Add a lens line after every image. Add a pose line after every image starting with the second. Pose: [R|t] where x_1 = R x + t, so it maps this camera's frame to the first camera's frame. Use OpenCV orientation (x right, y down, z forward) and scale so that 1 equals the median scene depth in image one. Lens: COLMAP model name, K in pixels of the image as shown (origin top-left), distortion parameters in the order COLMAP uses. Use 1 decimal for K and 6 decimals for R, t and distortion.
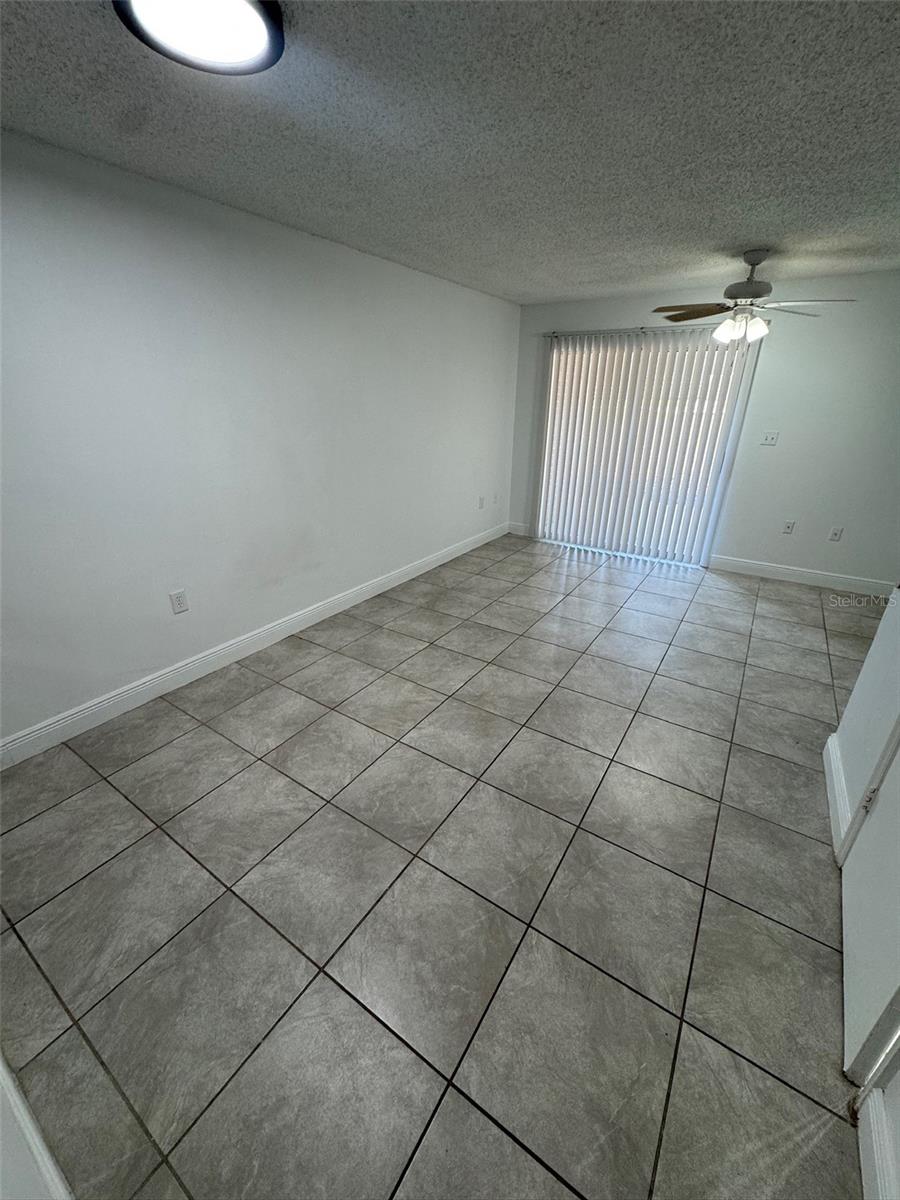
lens RADIAL K [[478.4, 0, 452.6], [0, 478.4, 600.5], [0, 0, 1]] dist [-0.001470, 0.000024]
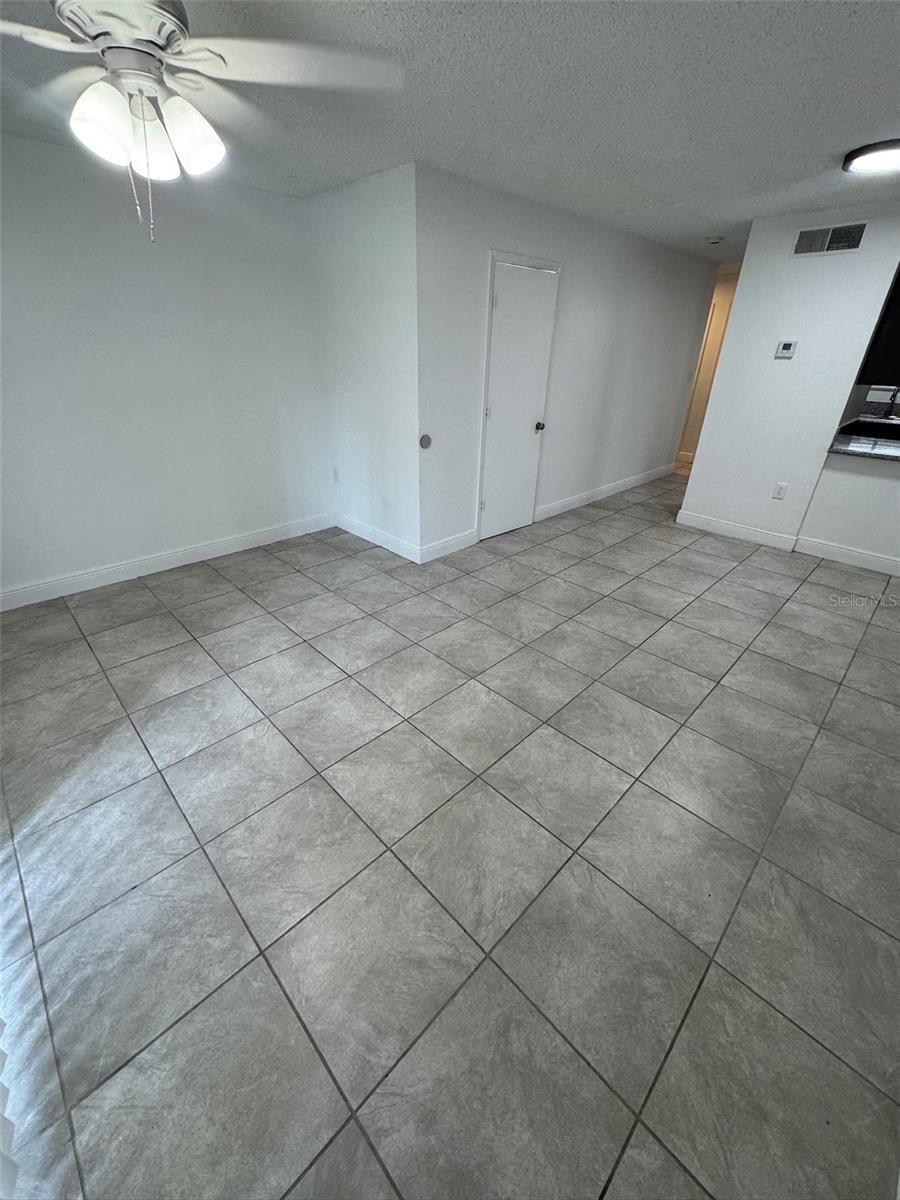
lens RADIAL K [[478.4, 0, 452.6], [0, 478.4, 600.5], [0, 0, 1]] dist [-0.001470, 0.000024]
pose [[-0.977925, -0.122315, 0.169414, 0.303249], [0.055324, 0.630272, 0.774401, -0.715413], [-0.201498, 0.766679, -0.609592, 1.701925]]
